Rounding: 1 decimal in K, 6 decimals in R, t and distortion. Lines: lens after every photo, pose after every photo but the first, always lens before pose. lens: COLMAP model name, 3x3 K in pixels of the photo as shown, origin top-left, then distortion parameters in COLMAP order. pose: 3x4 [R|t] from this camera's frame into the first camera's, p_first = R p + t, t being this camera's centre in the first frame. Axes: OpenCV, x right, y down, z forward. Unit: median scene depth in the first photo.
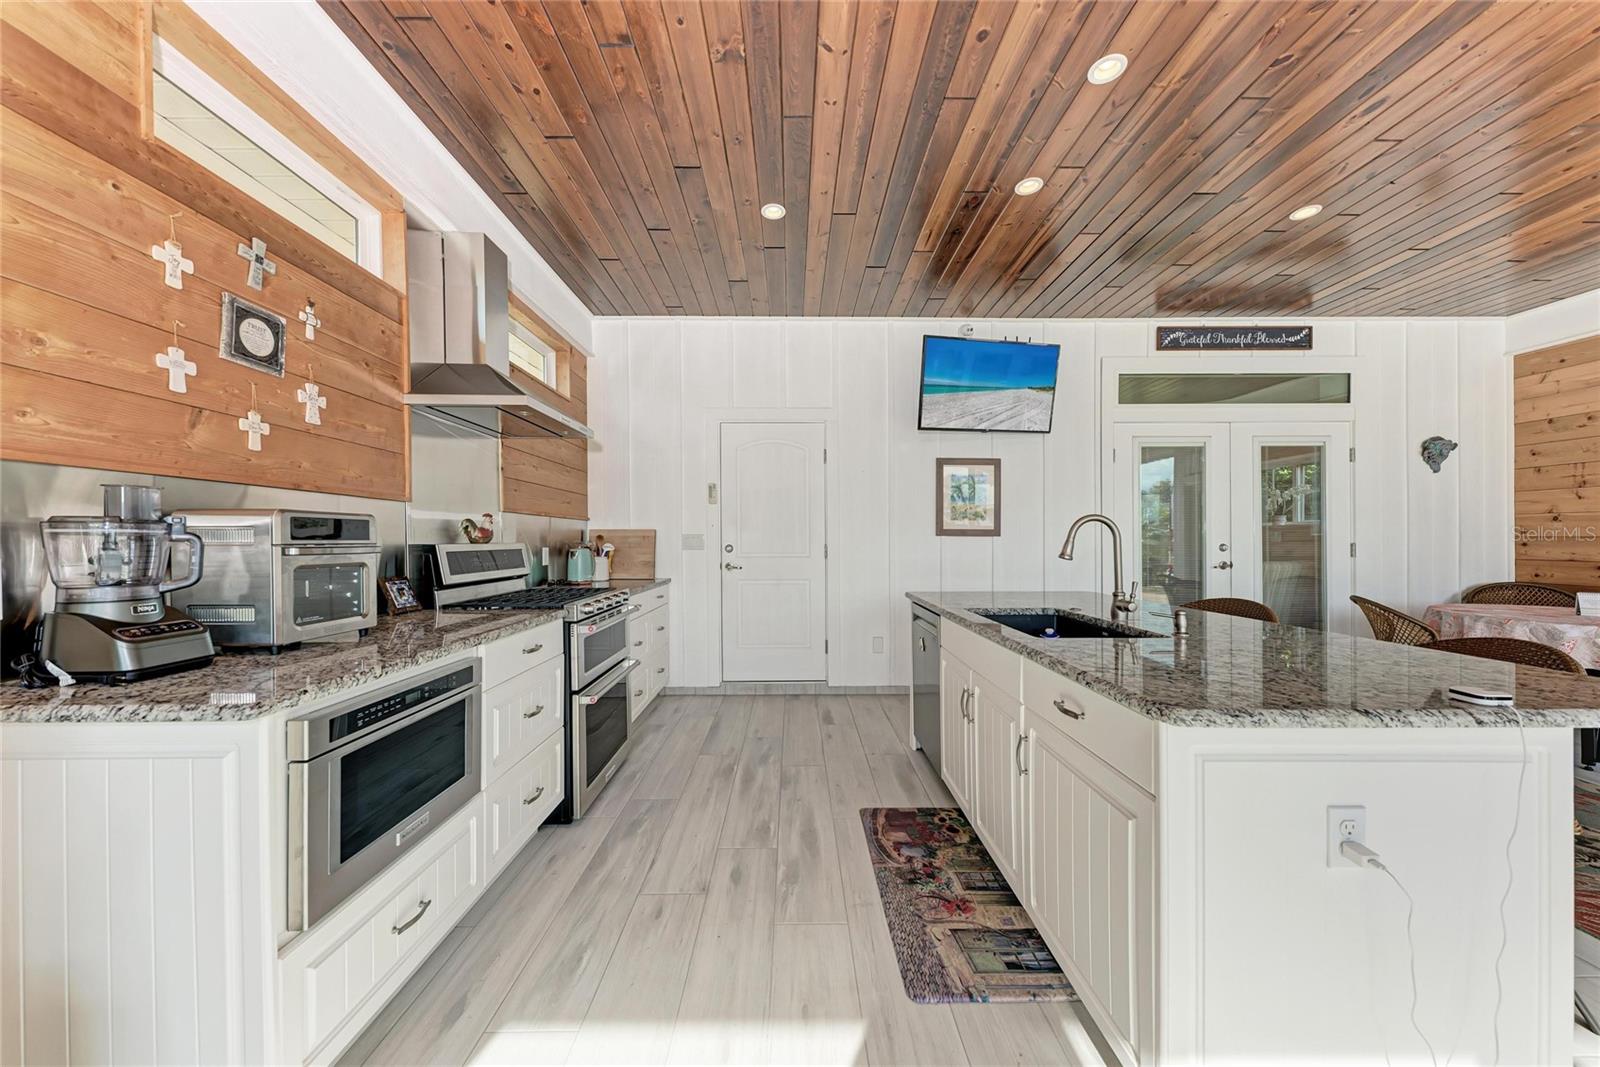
lens RADIAL K [[548.5, 0, 800.4], [0, 548.5, 550.1], [0, 0, 1]] dist [0.014404, -0.003918]
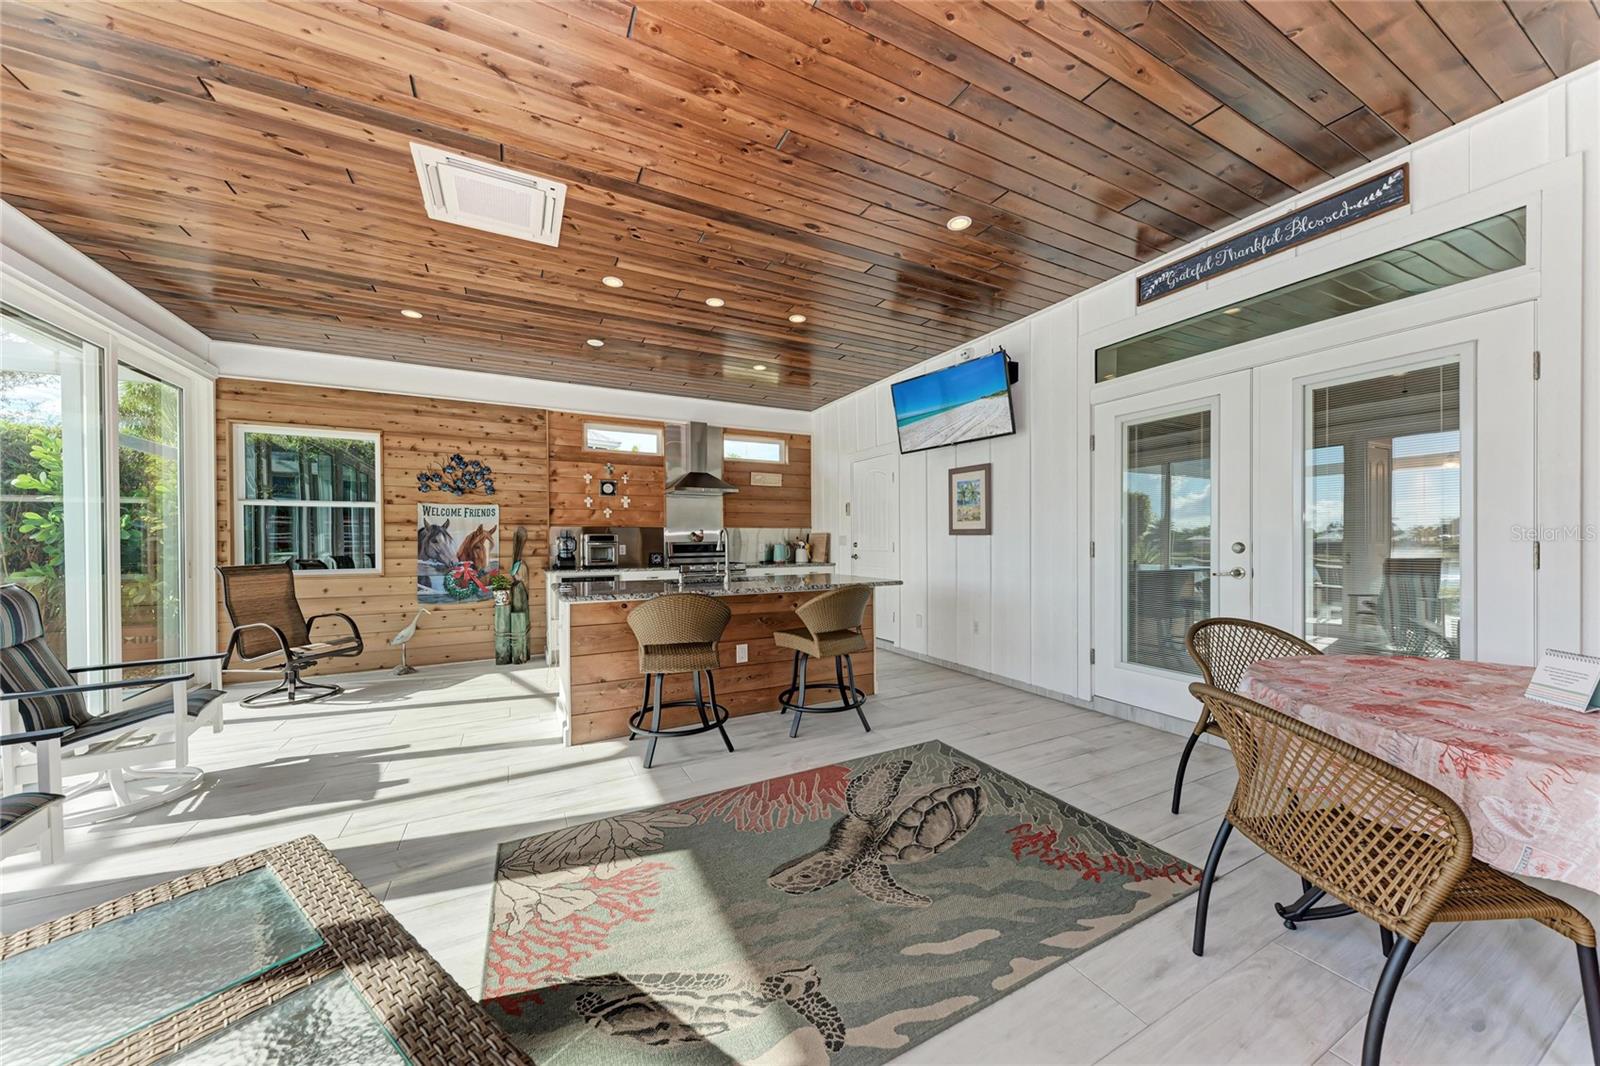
lens RADIAL K [[548.5, 0, 805.2], [0, 548.5, 551.4], [0, 0, 1]] dist [0.014404, -0.003918]
pose [[0.451242, 0.018521, -0.892209, 2.129811], [-0.008721, 0.999828, 0.016344, -0.013519], [0.892359, 0.000406, 0.451326, 0.346908]]
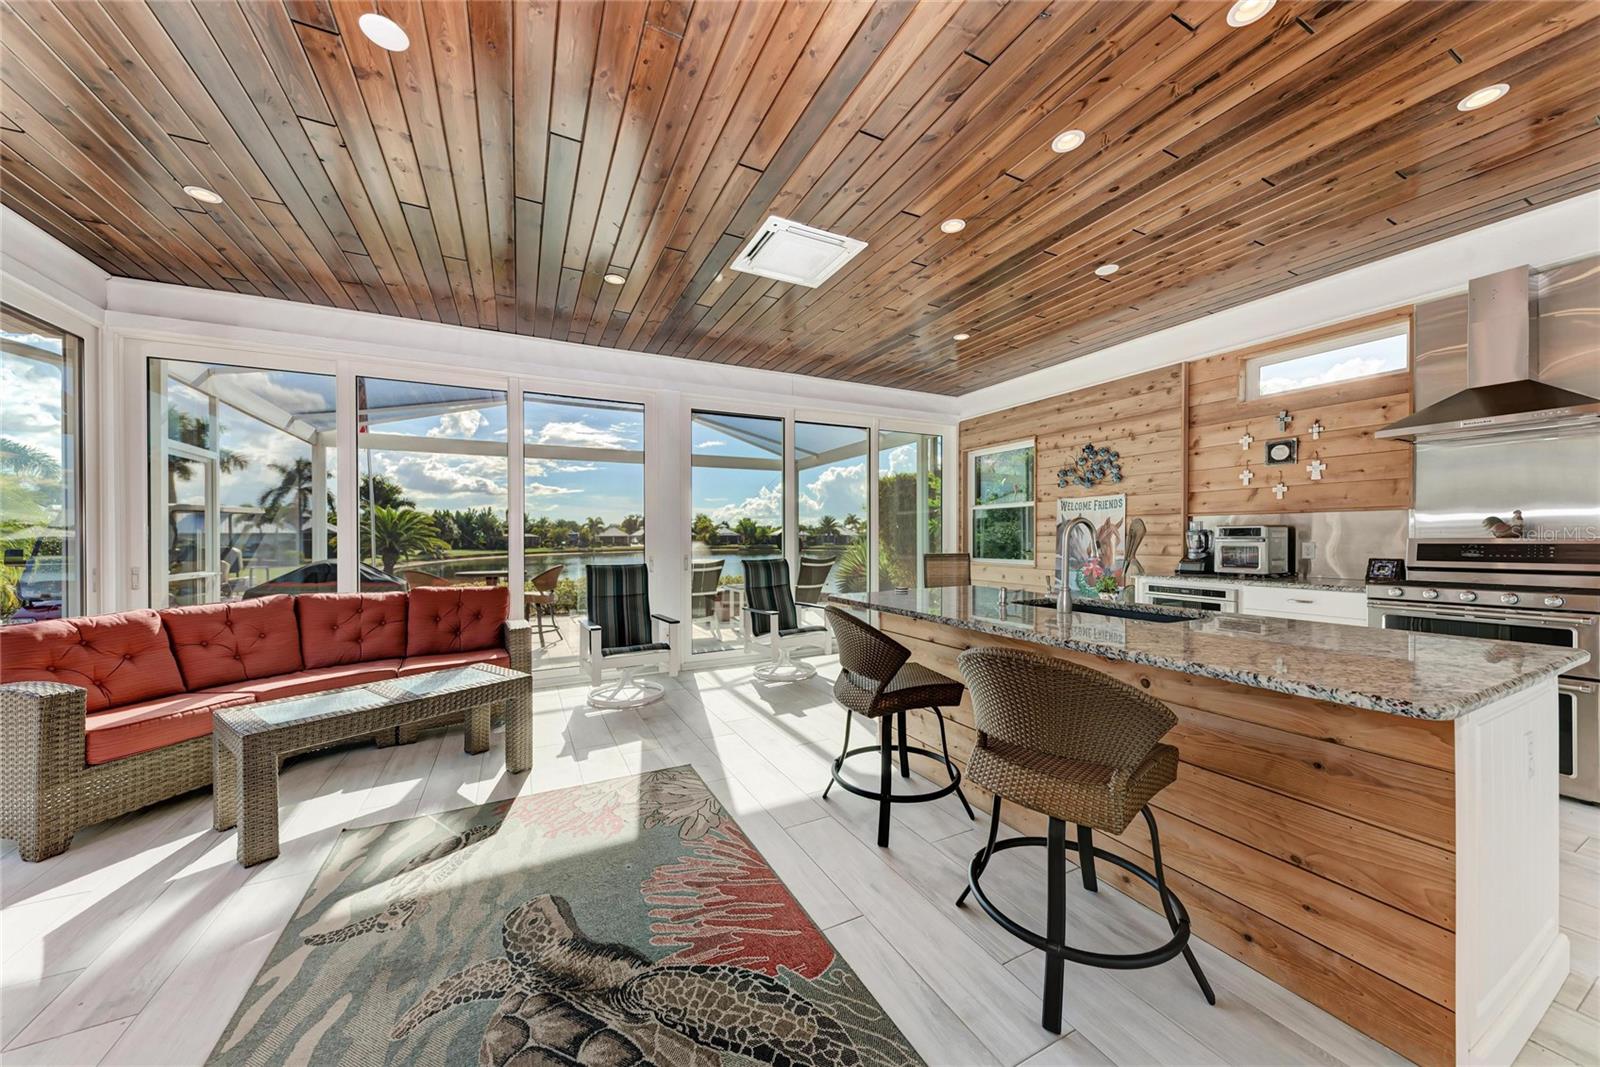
lens RADIAL K [[548.5, 0, 797.8], [0, 548.5, 540.2], [0, 0, 1]] dist [0.014404, -0.003918]
pose [[-0.897166, 0.012049, -0.441530, 1.386242], [0.003421, 0.999787, 0.020333, -0.039095], [0.441681, 0.016732, -0.897016, 1.566836]]
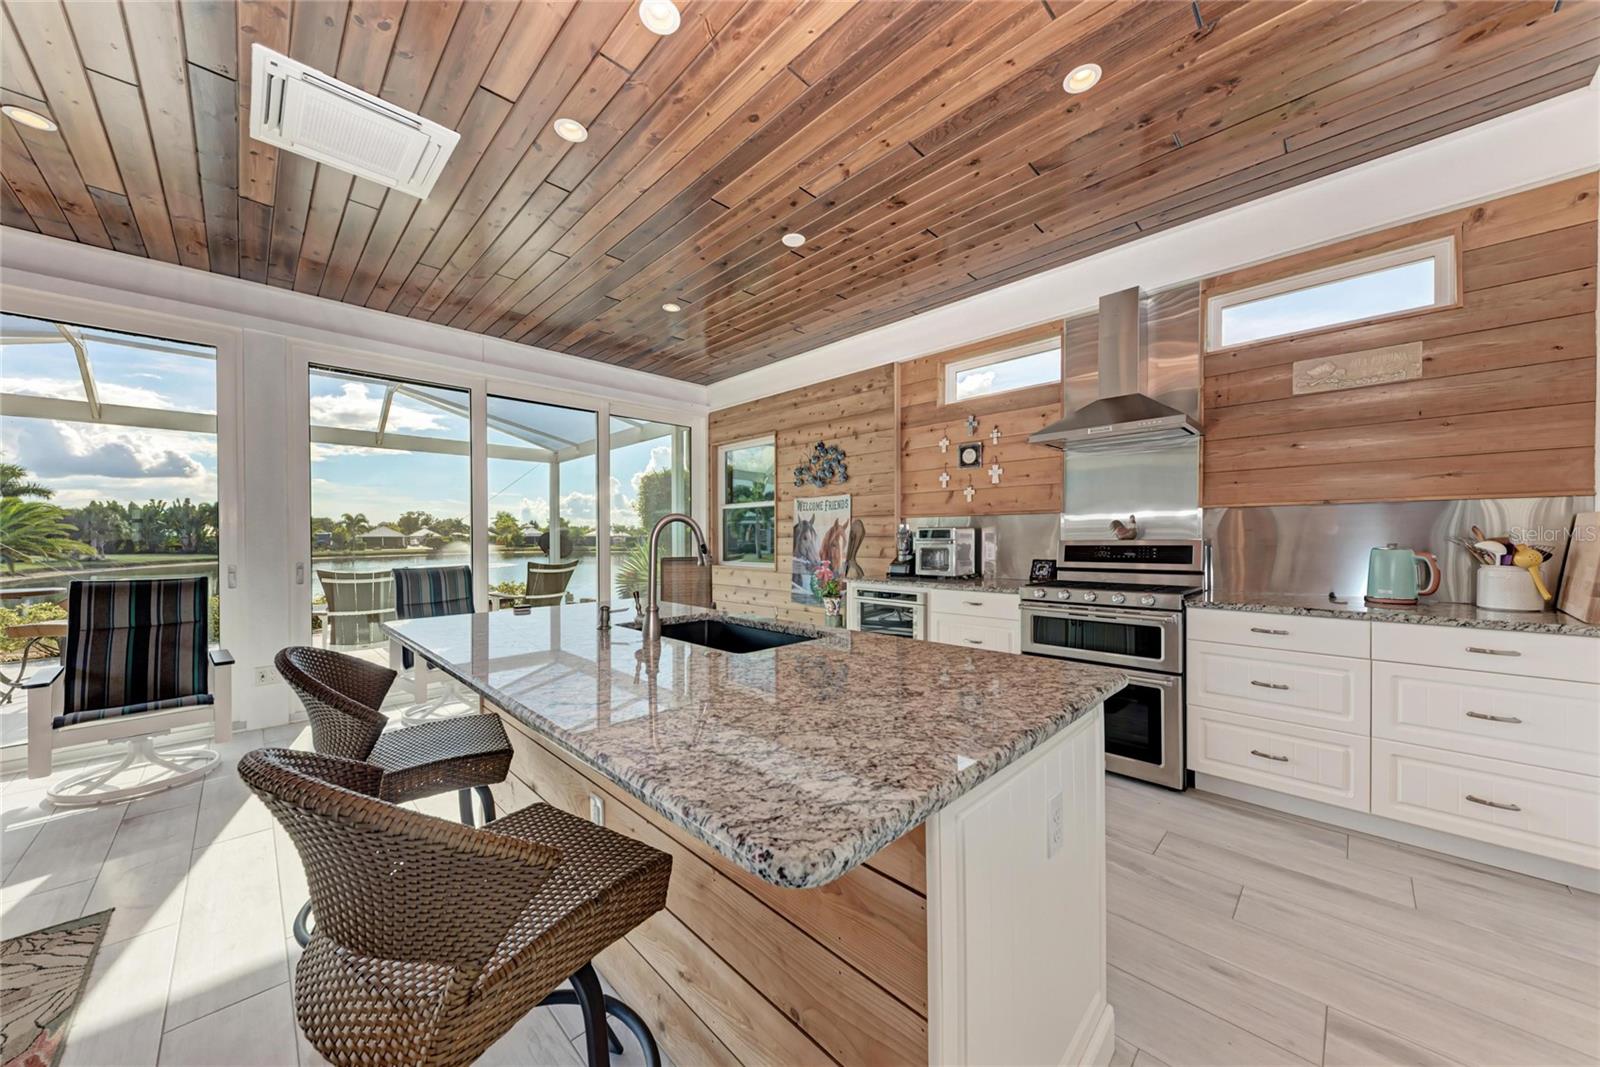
lens RADIAL K [[548.5, 0, 799.2], [0, 548.5, 541.2], [0, 0, 1]] dist [0.014404, -0.003918]
pose [[-0.718244, 0.012797, -0.695673, 0.889294], [-0.002126, 0.999786, 0.020586, -0.036157], [0.695788, 0.016265, -0.718063, 1.560672]]
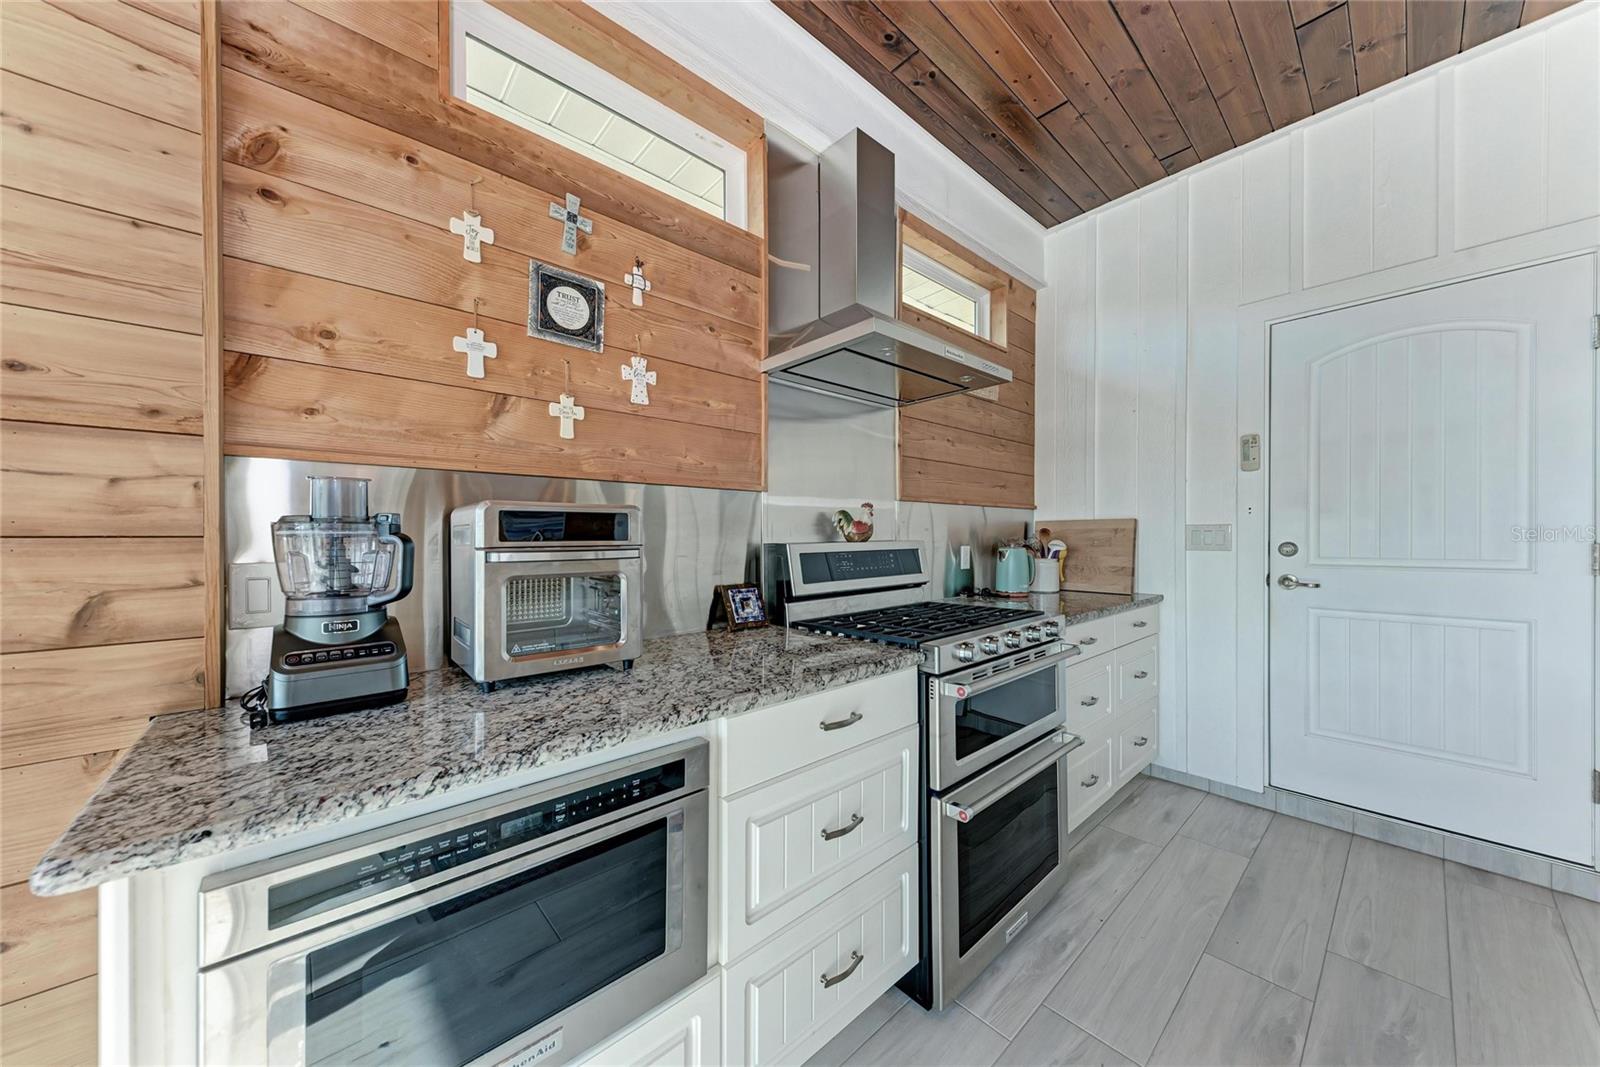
lens RADIAL K [[548.5, 0, 803.1], [0, 548.5, 545.5], [0, 0, 1]] dist [0.014404, -0.003918]
pose [[0.657423, 0.008025, -0.753479, -0.057078], [-0.006311, 0.999967, 0.005144, -0.011673], [0.753496, 0.001374, 0.657451, 0.494045]]
